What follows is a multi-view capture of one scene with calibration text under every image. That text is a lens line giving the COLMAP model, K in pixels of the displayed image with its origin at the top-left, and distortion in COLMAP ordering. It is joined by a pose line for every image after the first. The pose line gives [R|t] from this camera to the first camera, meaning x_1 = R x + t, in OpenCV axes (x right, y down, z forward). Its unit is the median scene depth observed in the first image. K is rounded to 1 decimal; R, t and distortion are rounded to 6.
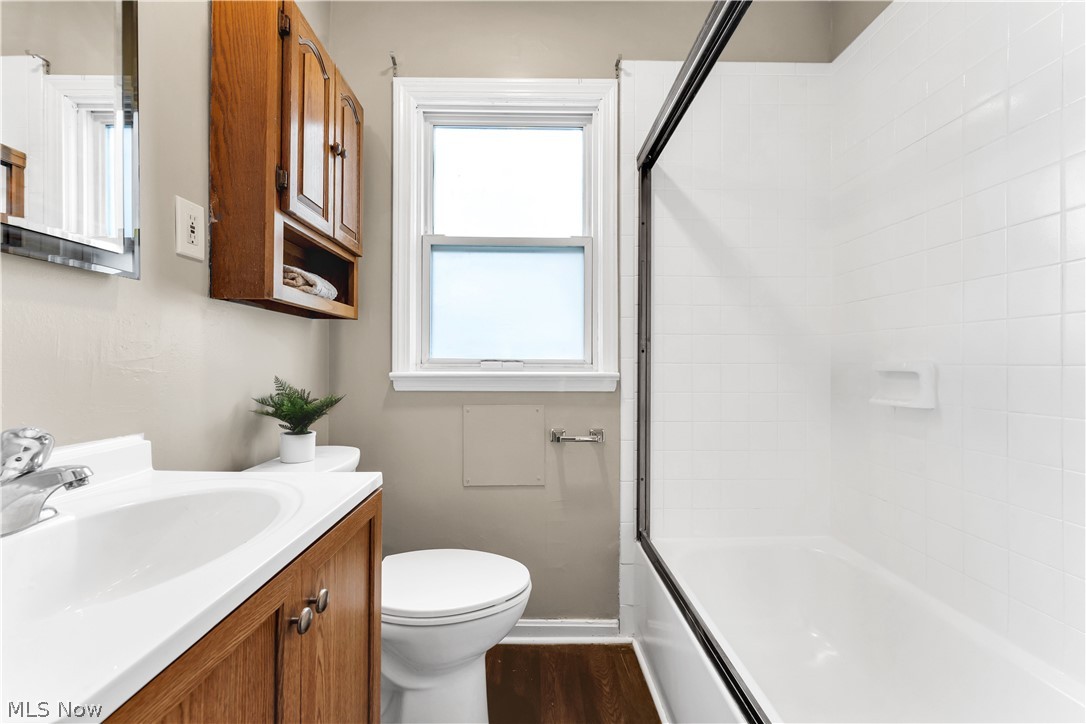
lens RADIAL K [[446.5, 0, 546.3], [0, 446.5, 369.3], [0, 0, 1]] dist [-0.001379, 0.000670]
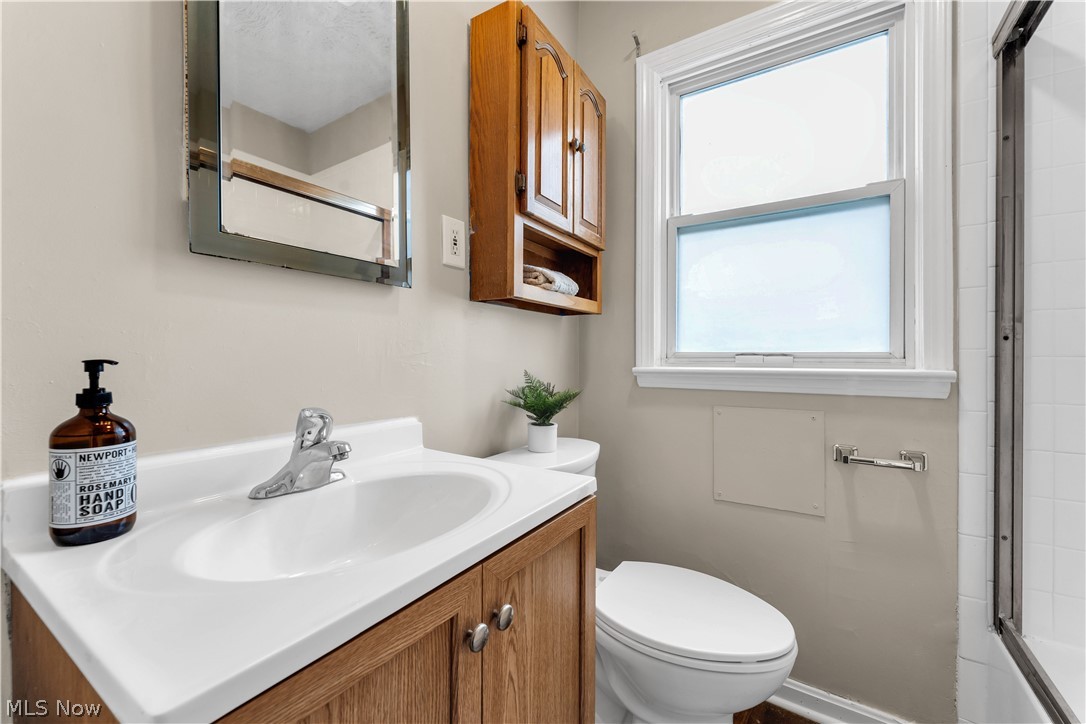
lens RADIAL K [[446.5, 0, 540.2], [0, 446.5, 361.5], [0, 0, 1]] dist [-0.001379, 0.000670]
pose [[0.827733, 0.001327, -0.561120, 0.027085], [-0.005763, 0.999965, -0.006136, 0.001362], [0.561092, 0.008313, 0.827712, 0.114715]]
